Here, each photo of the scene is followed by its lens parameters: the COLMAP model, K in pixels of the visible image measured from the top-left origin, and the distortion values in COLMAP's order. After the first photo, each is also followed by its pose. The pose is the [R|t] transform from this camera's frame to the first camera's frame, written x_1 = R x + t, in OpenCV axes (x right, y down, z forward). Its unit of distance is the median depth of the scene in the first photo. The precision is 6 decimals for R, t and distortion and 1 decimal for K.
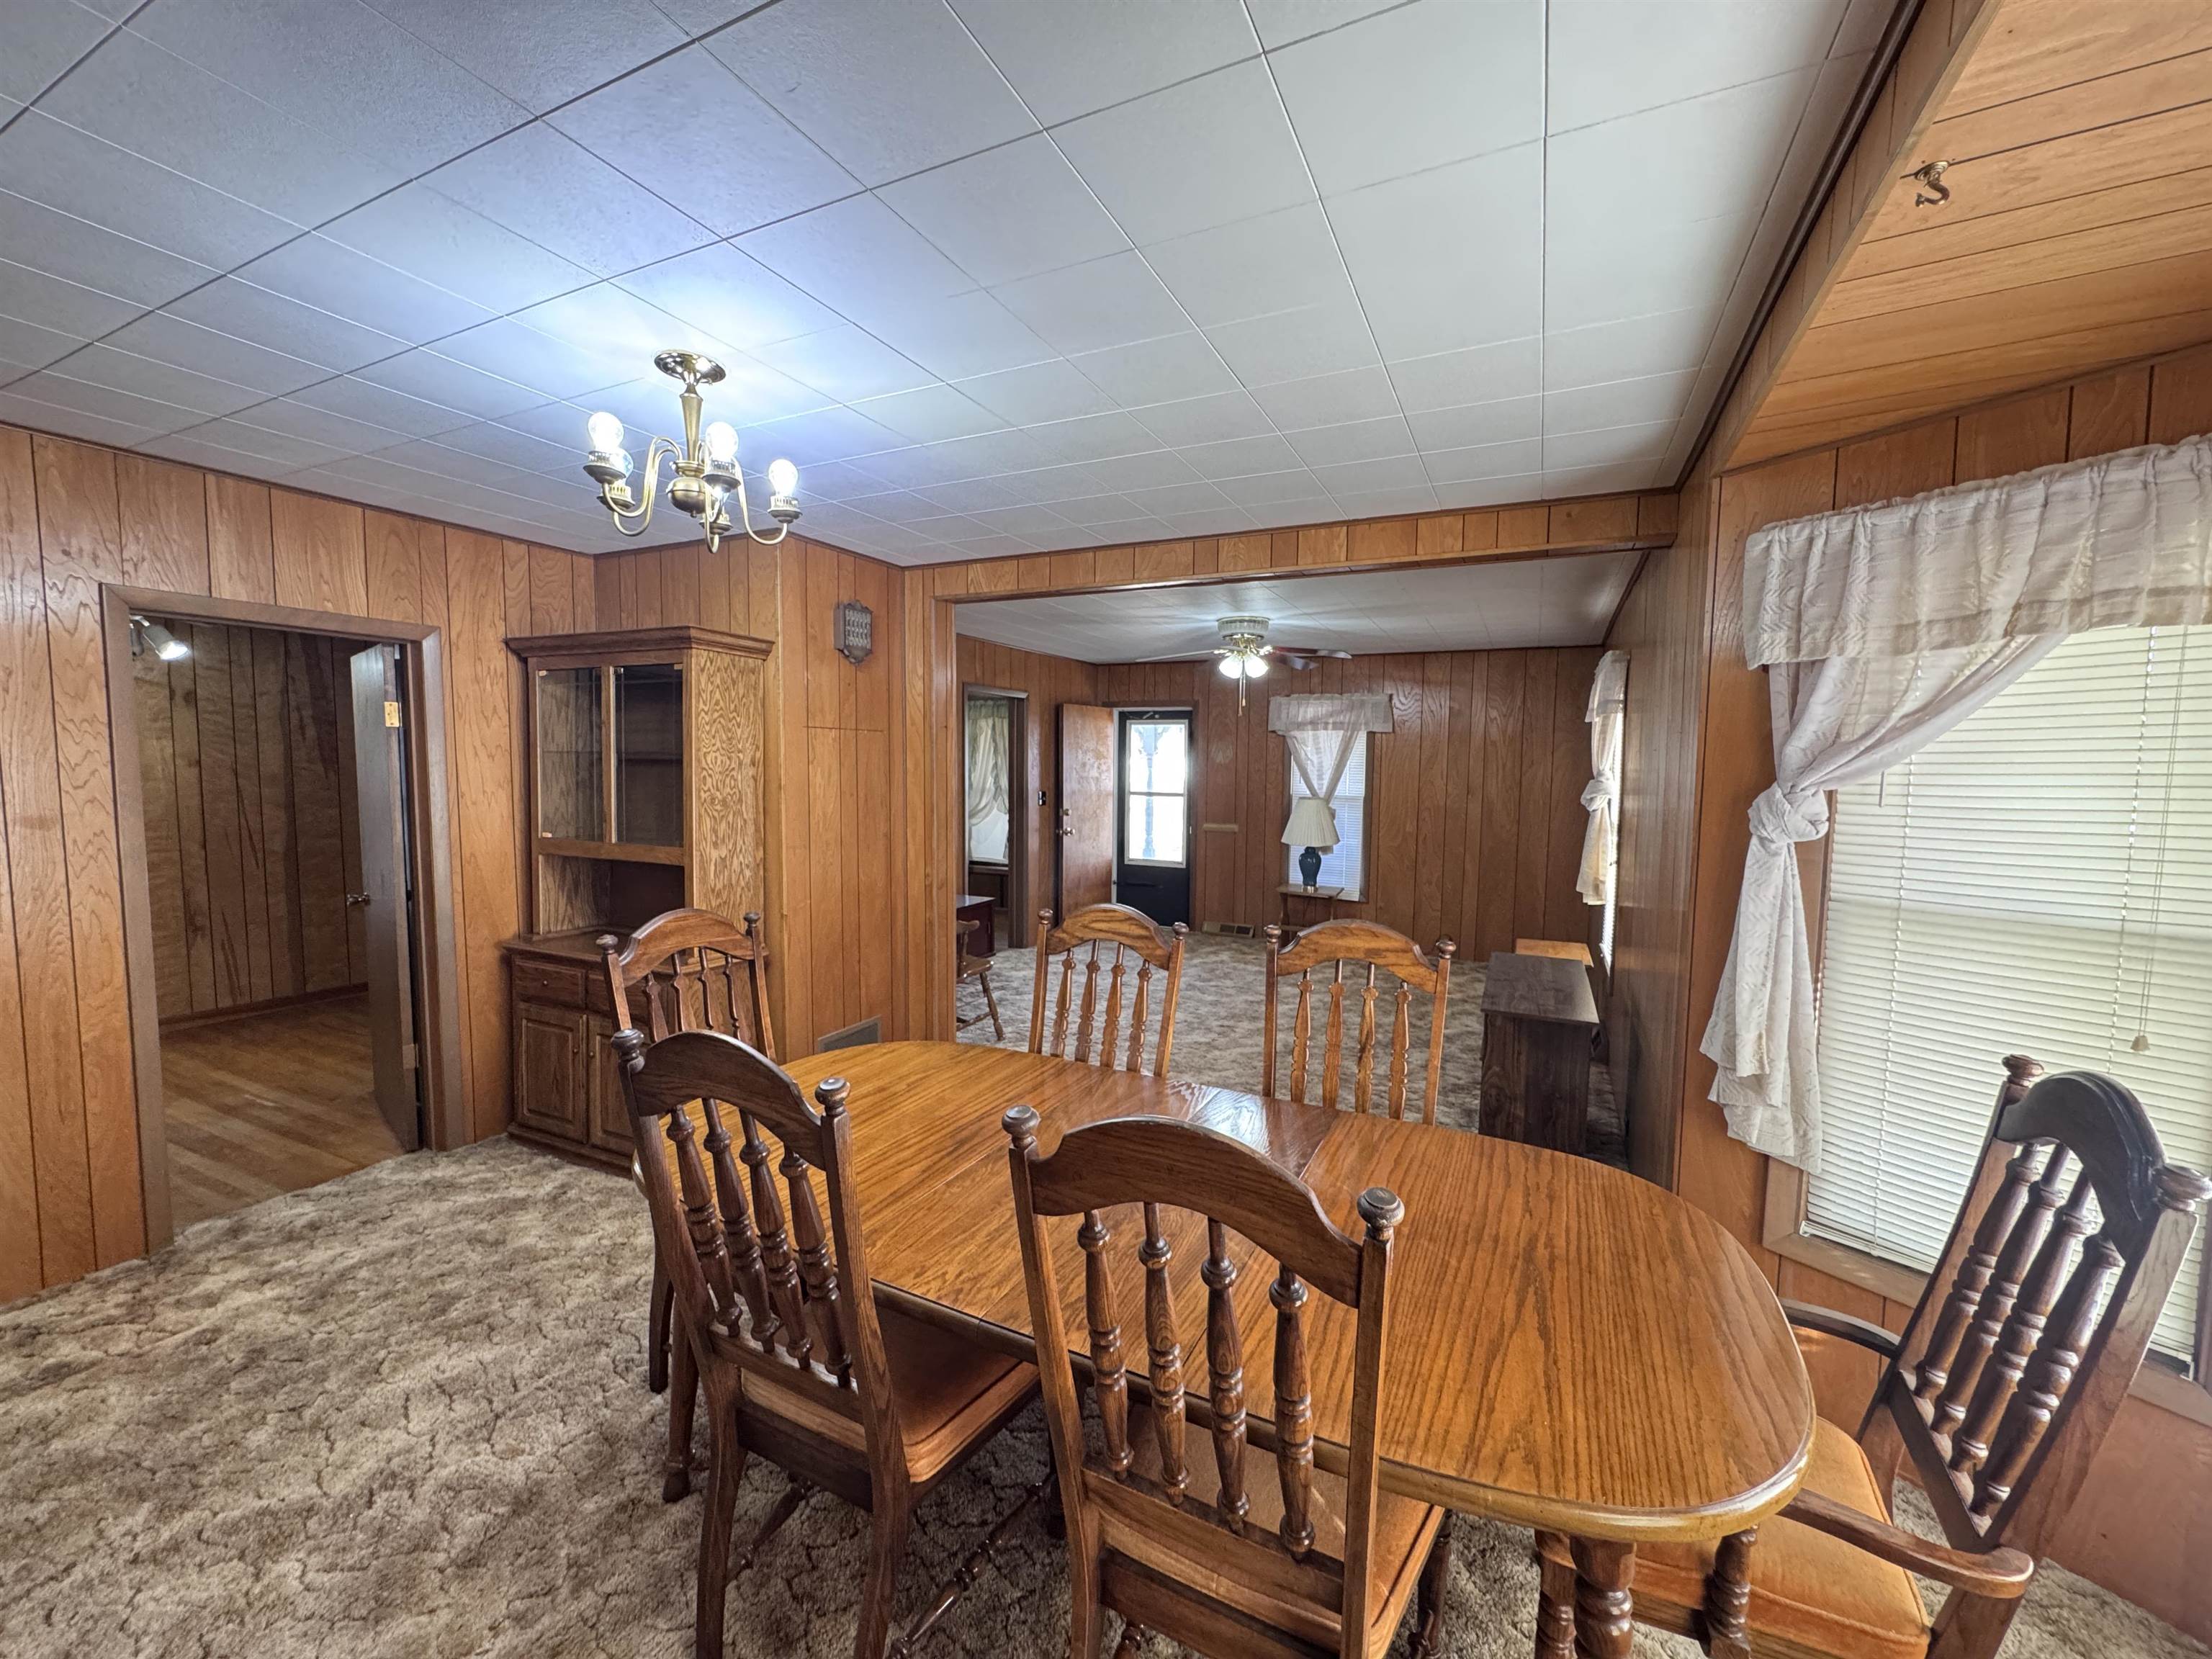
lens RADIAL K [[887.0, 0, 1103.5], [0, 887.0, 831.9], [0, 0, 1]] dist [-0.002121, 0.000101]
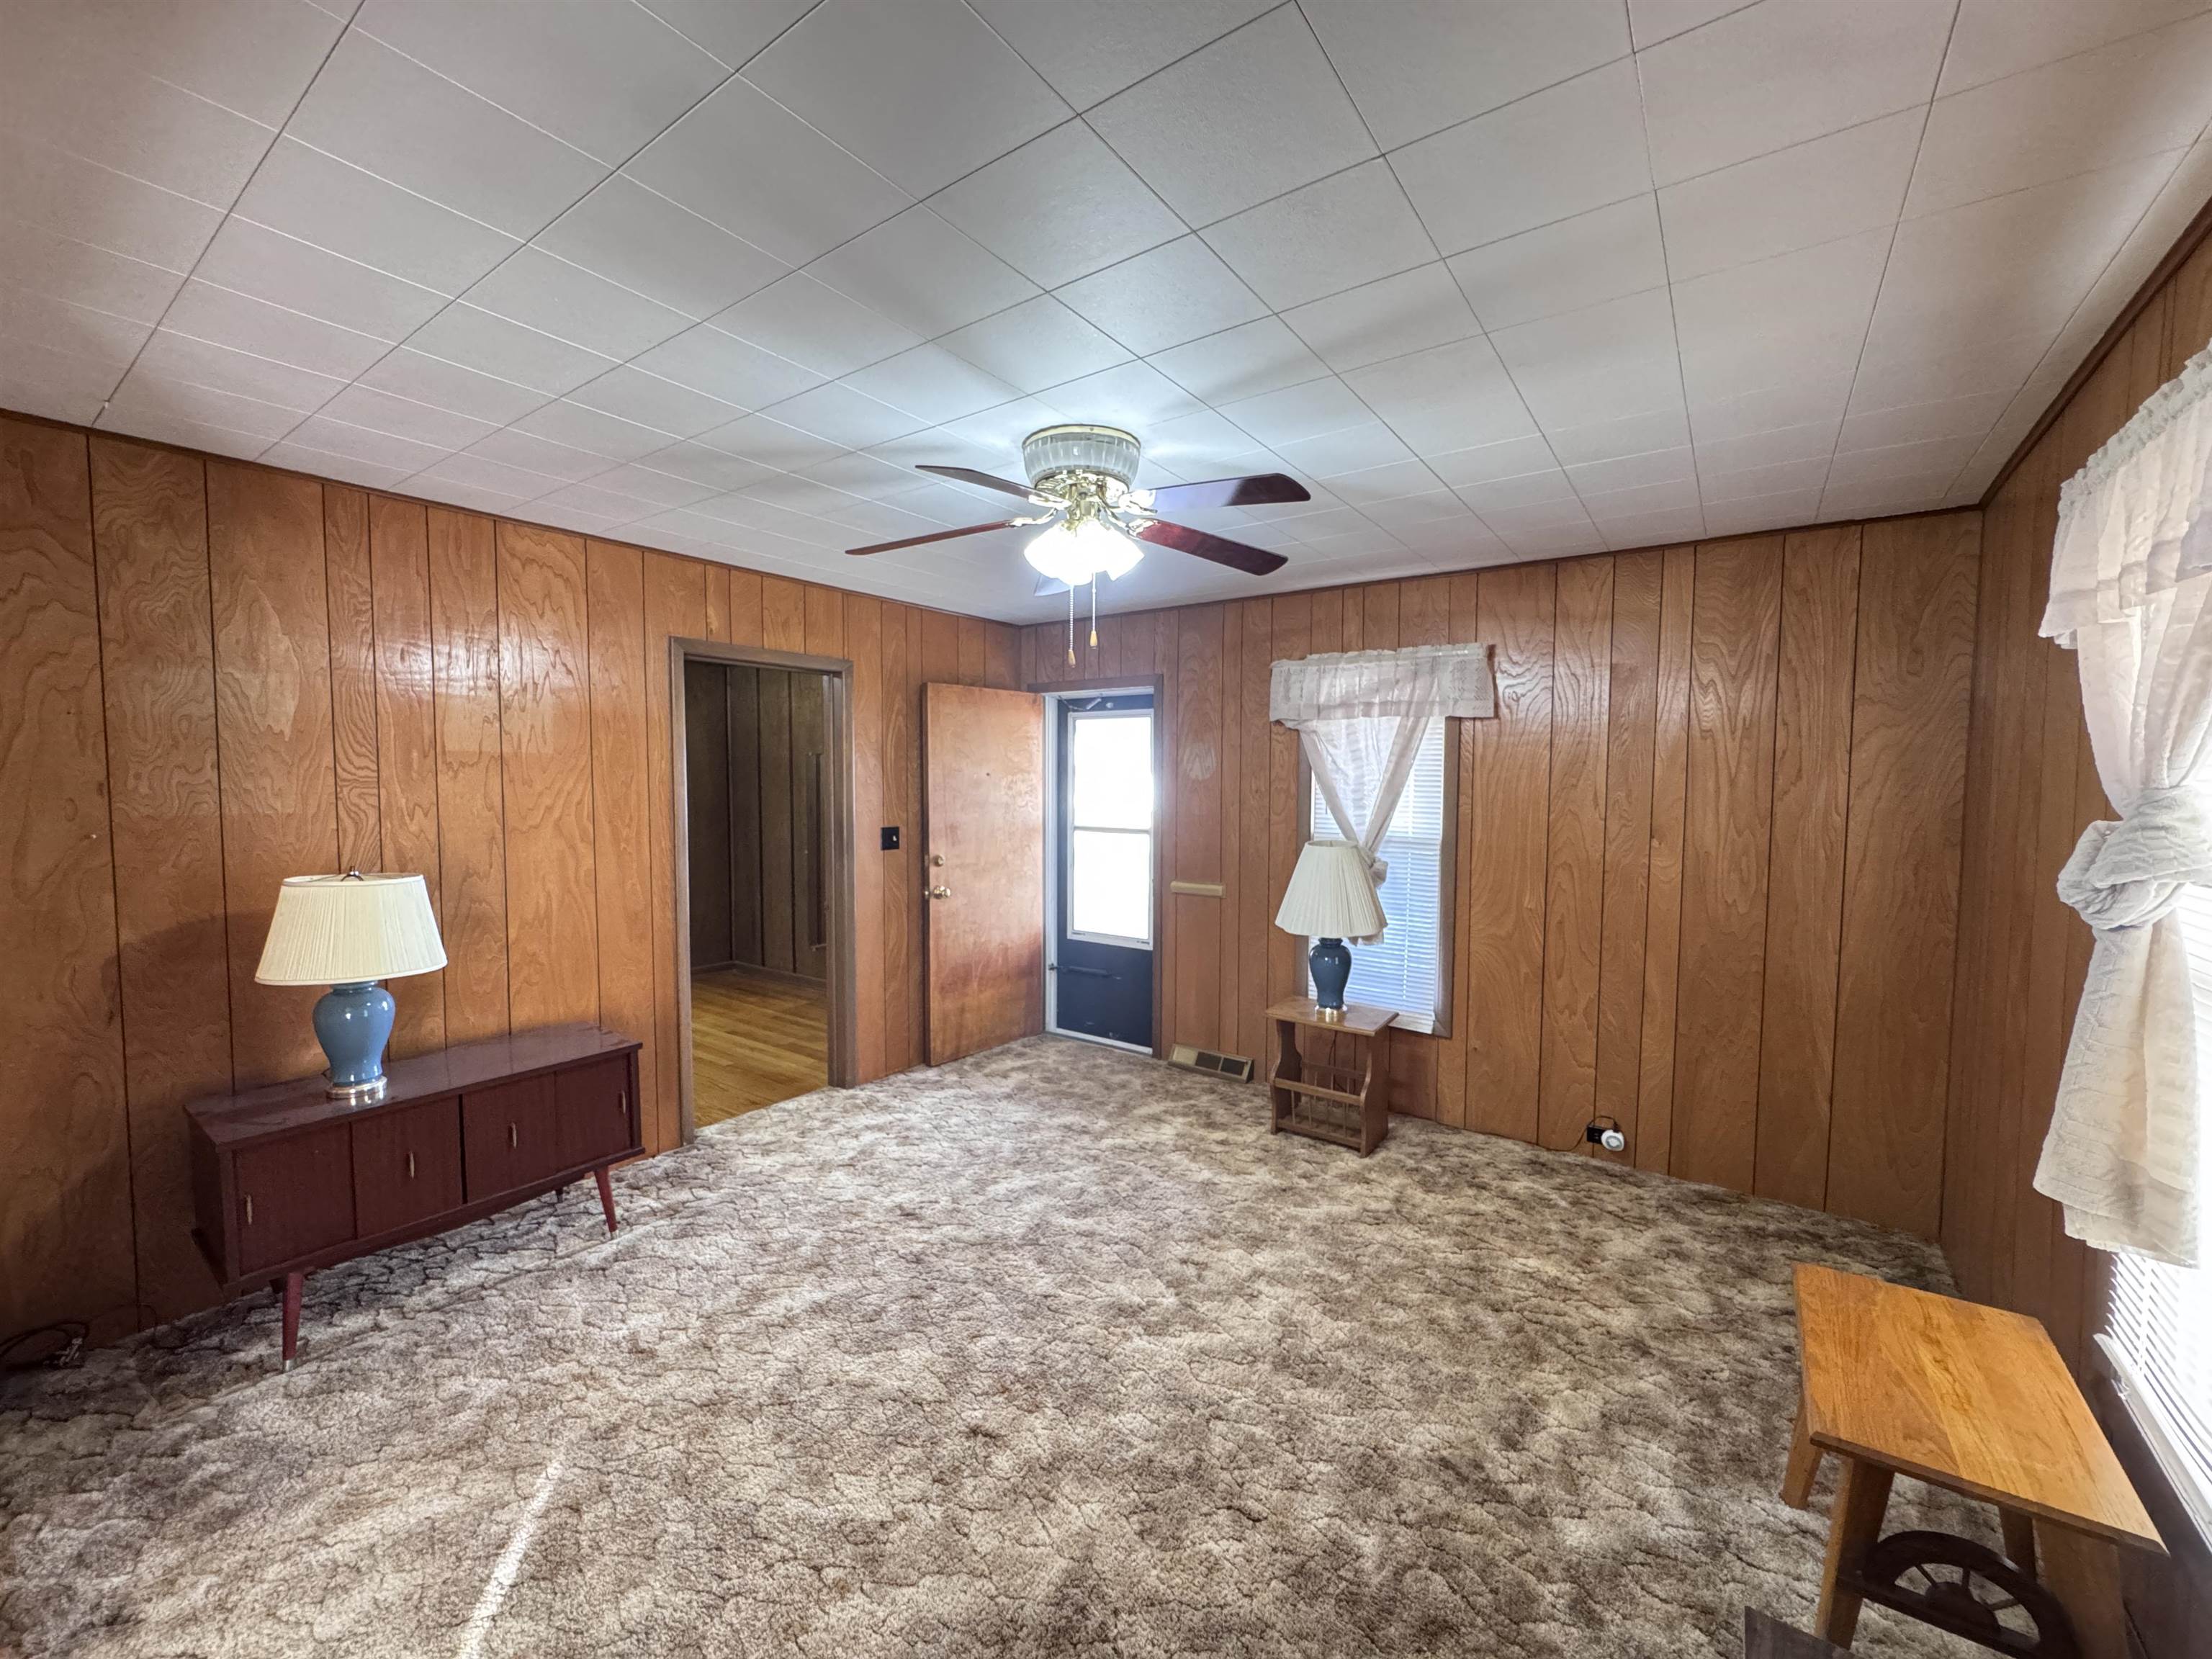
lens RADIAL K [[887.0, 0, 1114.0], [0, 887.0, 833.8], [0, 0, 1]] dist [-0.002121, 0.000101]
pose [[0.986890, 0.005102, -0.161315, 0.183535], [-0.008793, 0.999715, -0.022178, -0.029393], [0.161156, 0.023306, 0.986654, 0.436492]]
